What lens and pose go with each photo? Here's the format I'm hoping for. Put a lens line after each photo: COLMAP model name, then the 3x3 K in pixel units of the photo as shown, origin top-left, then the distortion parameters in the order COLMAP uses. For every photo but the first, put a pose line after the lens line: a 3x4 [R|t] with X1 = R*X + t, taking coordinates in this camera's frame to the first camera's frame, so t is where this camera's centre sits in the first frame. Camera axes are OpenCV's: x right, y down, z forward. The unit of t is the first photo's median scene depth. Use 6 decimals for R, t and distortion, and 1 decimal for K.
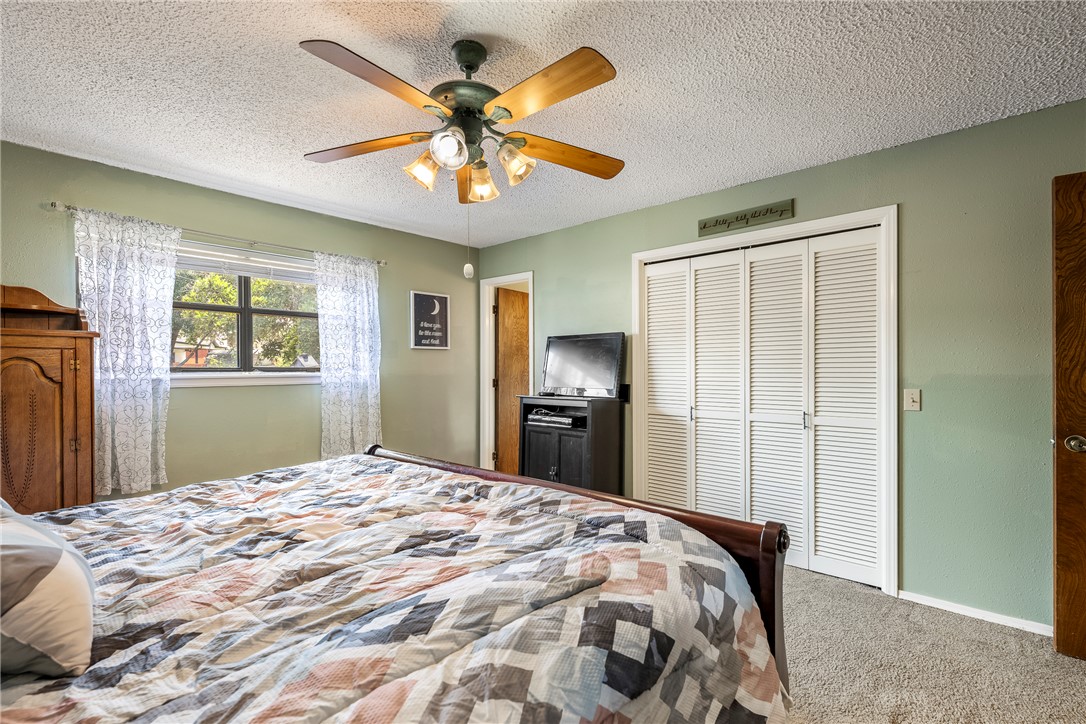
lens RADIAL K [[496.3, 0, 544.4], [0, 496.3, 371.4], [0, 0, 1]] dist [0.001268, 0.000357]
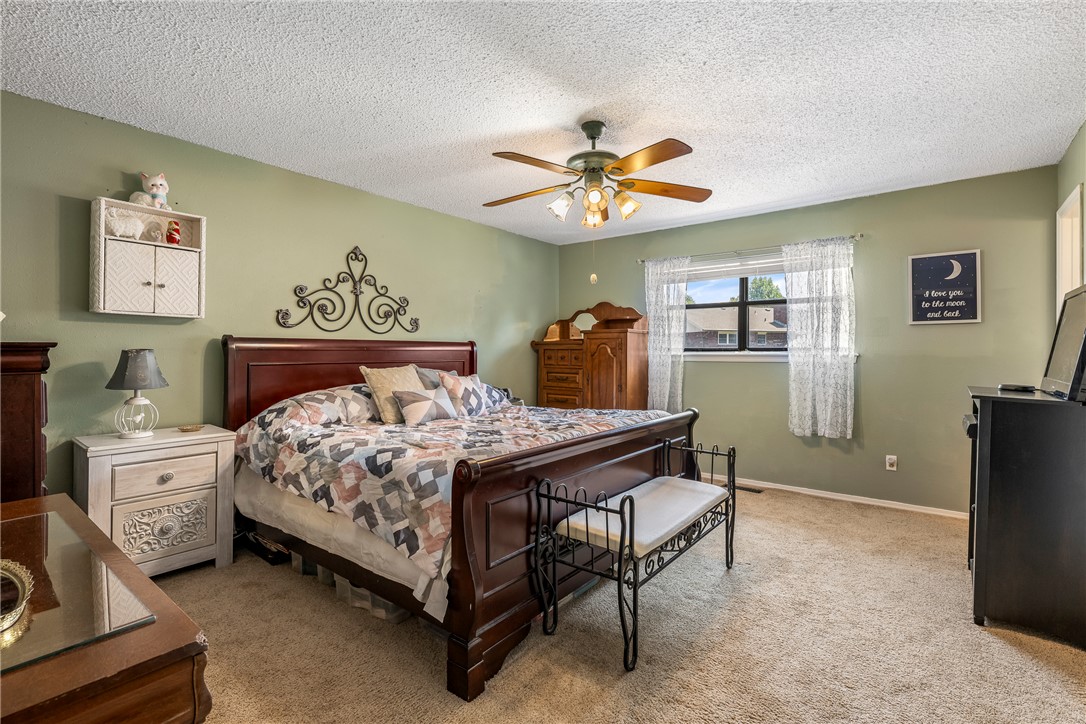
lens RADIAL K [[496.3, 0, 544.9], [0, 496.3, 351.1], [0, 0, 1]] dist [0.001268, 0.000357]
pose [[0.063060, 0.002701, -0.998006, 0.532939], [-0.006633, 0.999975, 0.002287, 0.000796], [0.997988, 0.006476, 0.063076, 0.326329]]
